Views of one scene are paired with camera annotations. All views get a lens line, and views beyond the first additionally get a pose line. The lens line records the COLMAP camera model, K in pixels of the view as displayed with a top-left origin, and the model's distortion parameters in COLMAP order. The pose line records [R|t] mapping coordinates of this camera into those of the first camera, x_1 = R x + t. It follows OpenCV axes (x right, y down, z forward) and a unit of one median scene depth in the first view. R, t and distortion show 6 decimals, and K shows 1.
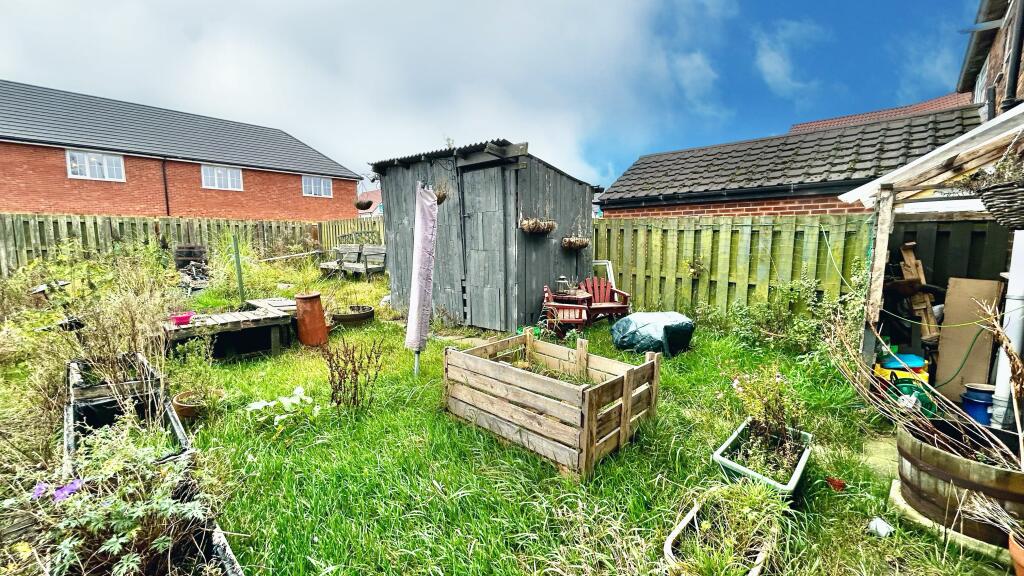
lens RADIAL K [[418.8, 0, 512.8], [0, 418.8, 289.0], [0, 0, 1]] dist [0.000758, 0.000035]
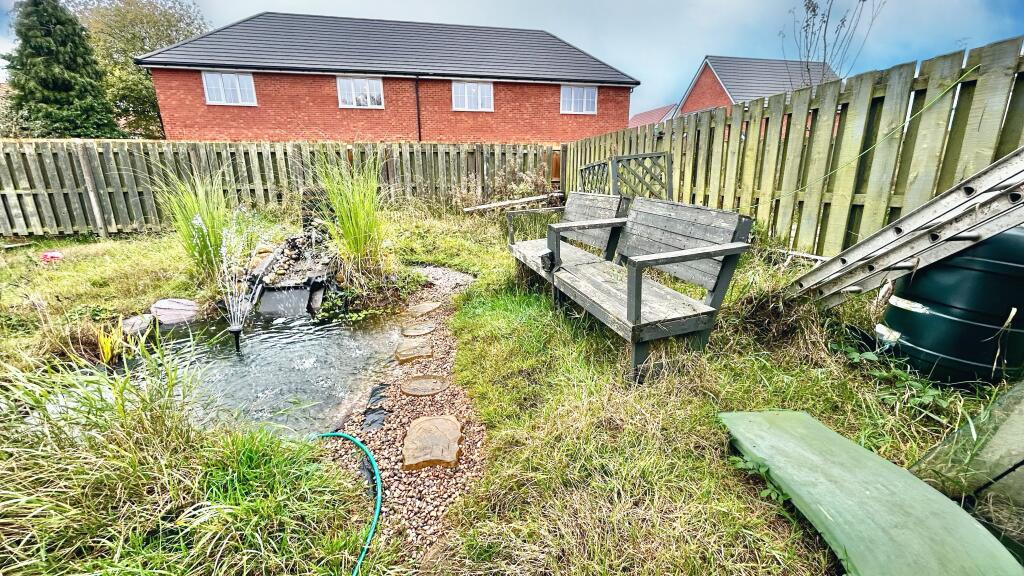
lens RADIAL K [[418.8, 0, 516.1], [0, 418.8, 283.0], [0, 0, 1]] dist [0.000758, 0.000035]
pose [[0.826152, 0.141528, -0.545384, -0.143408], [-0.060476, 0.984621, 0.163900, -0.051172], [0.560193, -0.102424, 0.822006, 0.397746]]
